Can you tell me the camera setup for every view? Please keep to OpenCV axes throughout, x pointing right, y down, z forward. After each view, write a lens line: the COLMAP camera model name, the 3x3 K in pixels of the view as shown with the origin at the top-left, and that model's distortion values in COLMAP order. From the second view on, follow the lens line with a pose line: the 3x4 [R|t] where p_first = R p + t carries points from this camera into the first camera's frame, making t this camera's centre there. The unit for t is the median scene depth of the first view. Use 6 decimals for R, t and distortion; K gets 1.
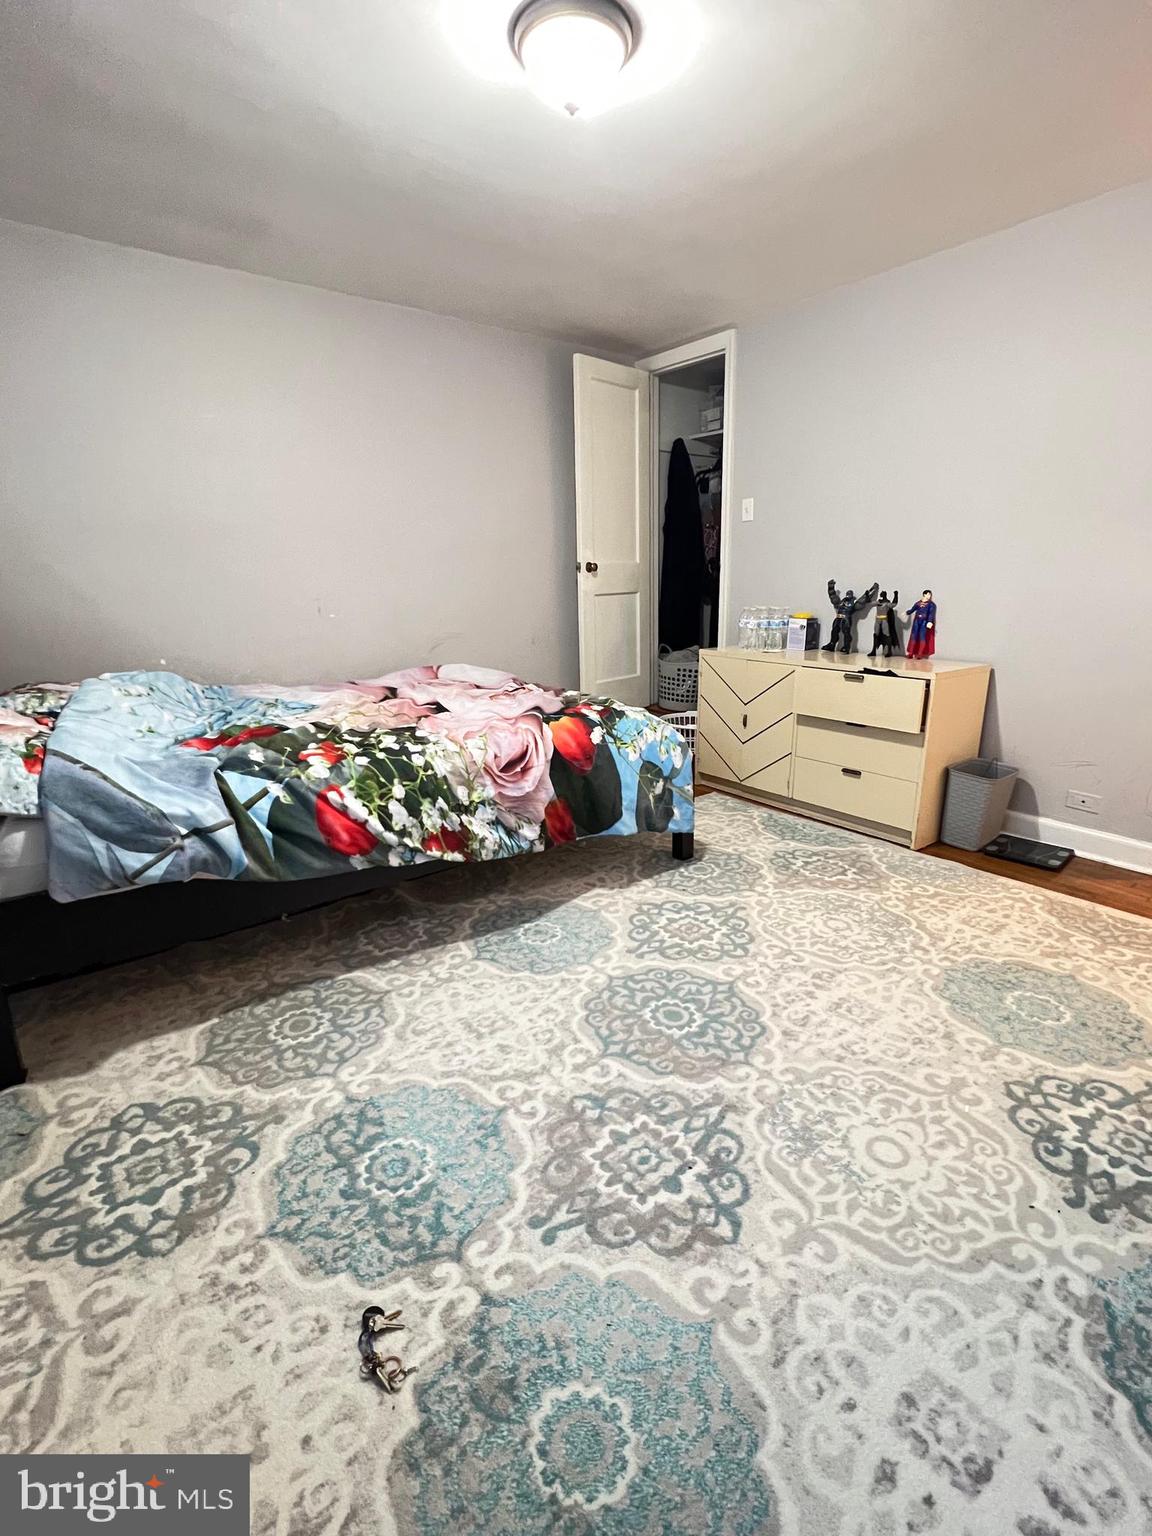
lens RADIAL K [[712.1, 0, 578.0], [0, 712.1, 766.5], [0, 0, 1]] dist [-0.000924, 0.001181]
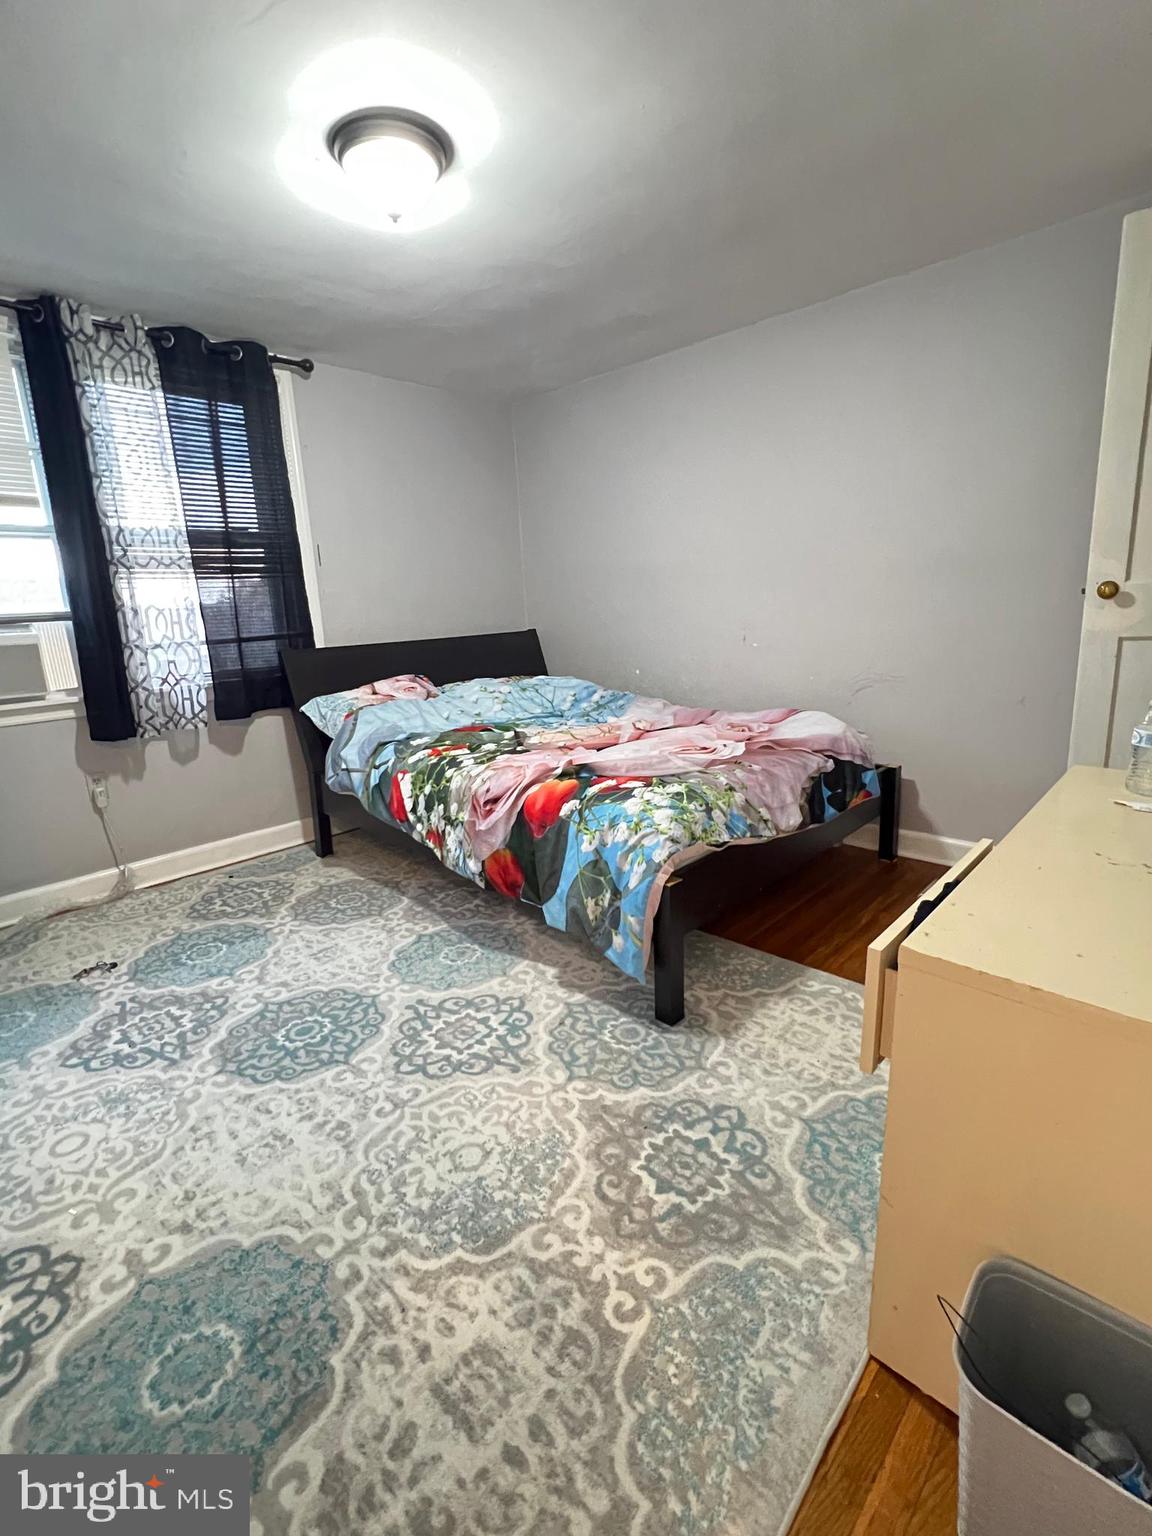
lens RADIAL K [[712.1, 0, 578.0], [0, 712.1, 766.5], [0, 0, 1]] dist [-0.000924, 0.001181]
pose [[0.152096, 0.239038, -0.959024, 1.278261], [-0.214584, 0.955155, 0.204041, -0.408134], [0.964790, 0.174758, 0.196569, 1.207311]]
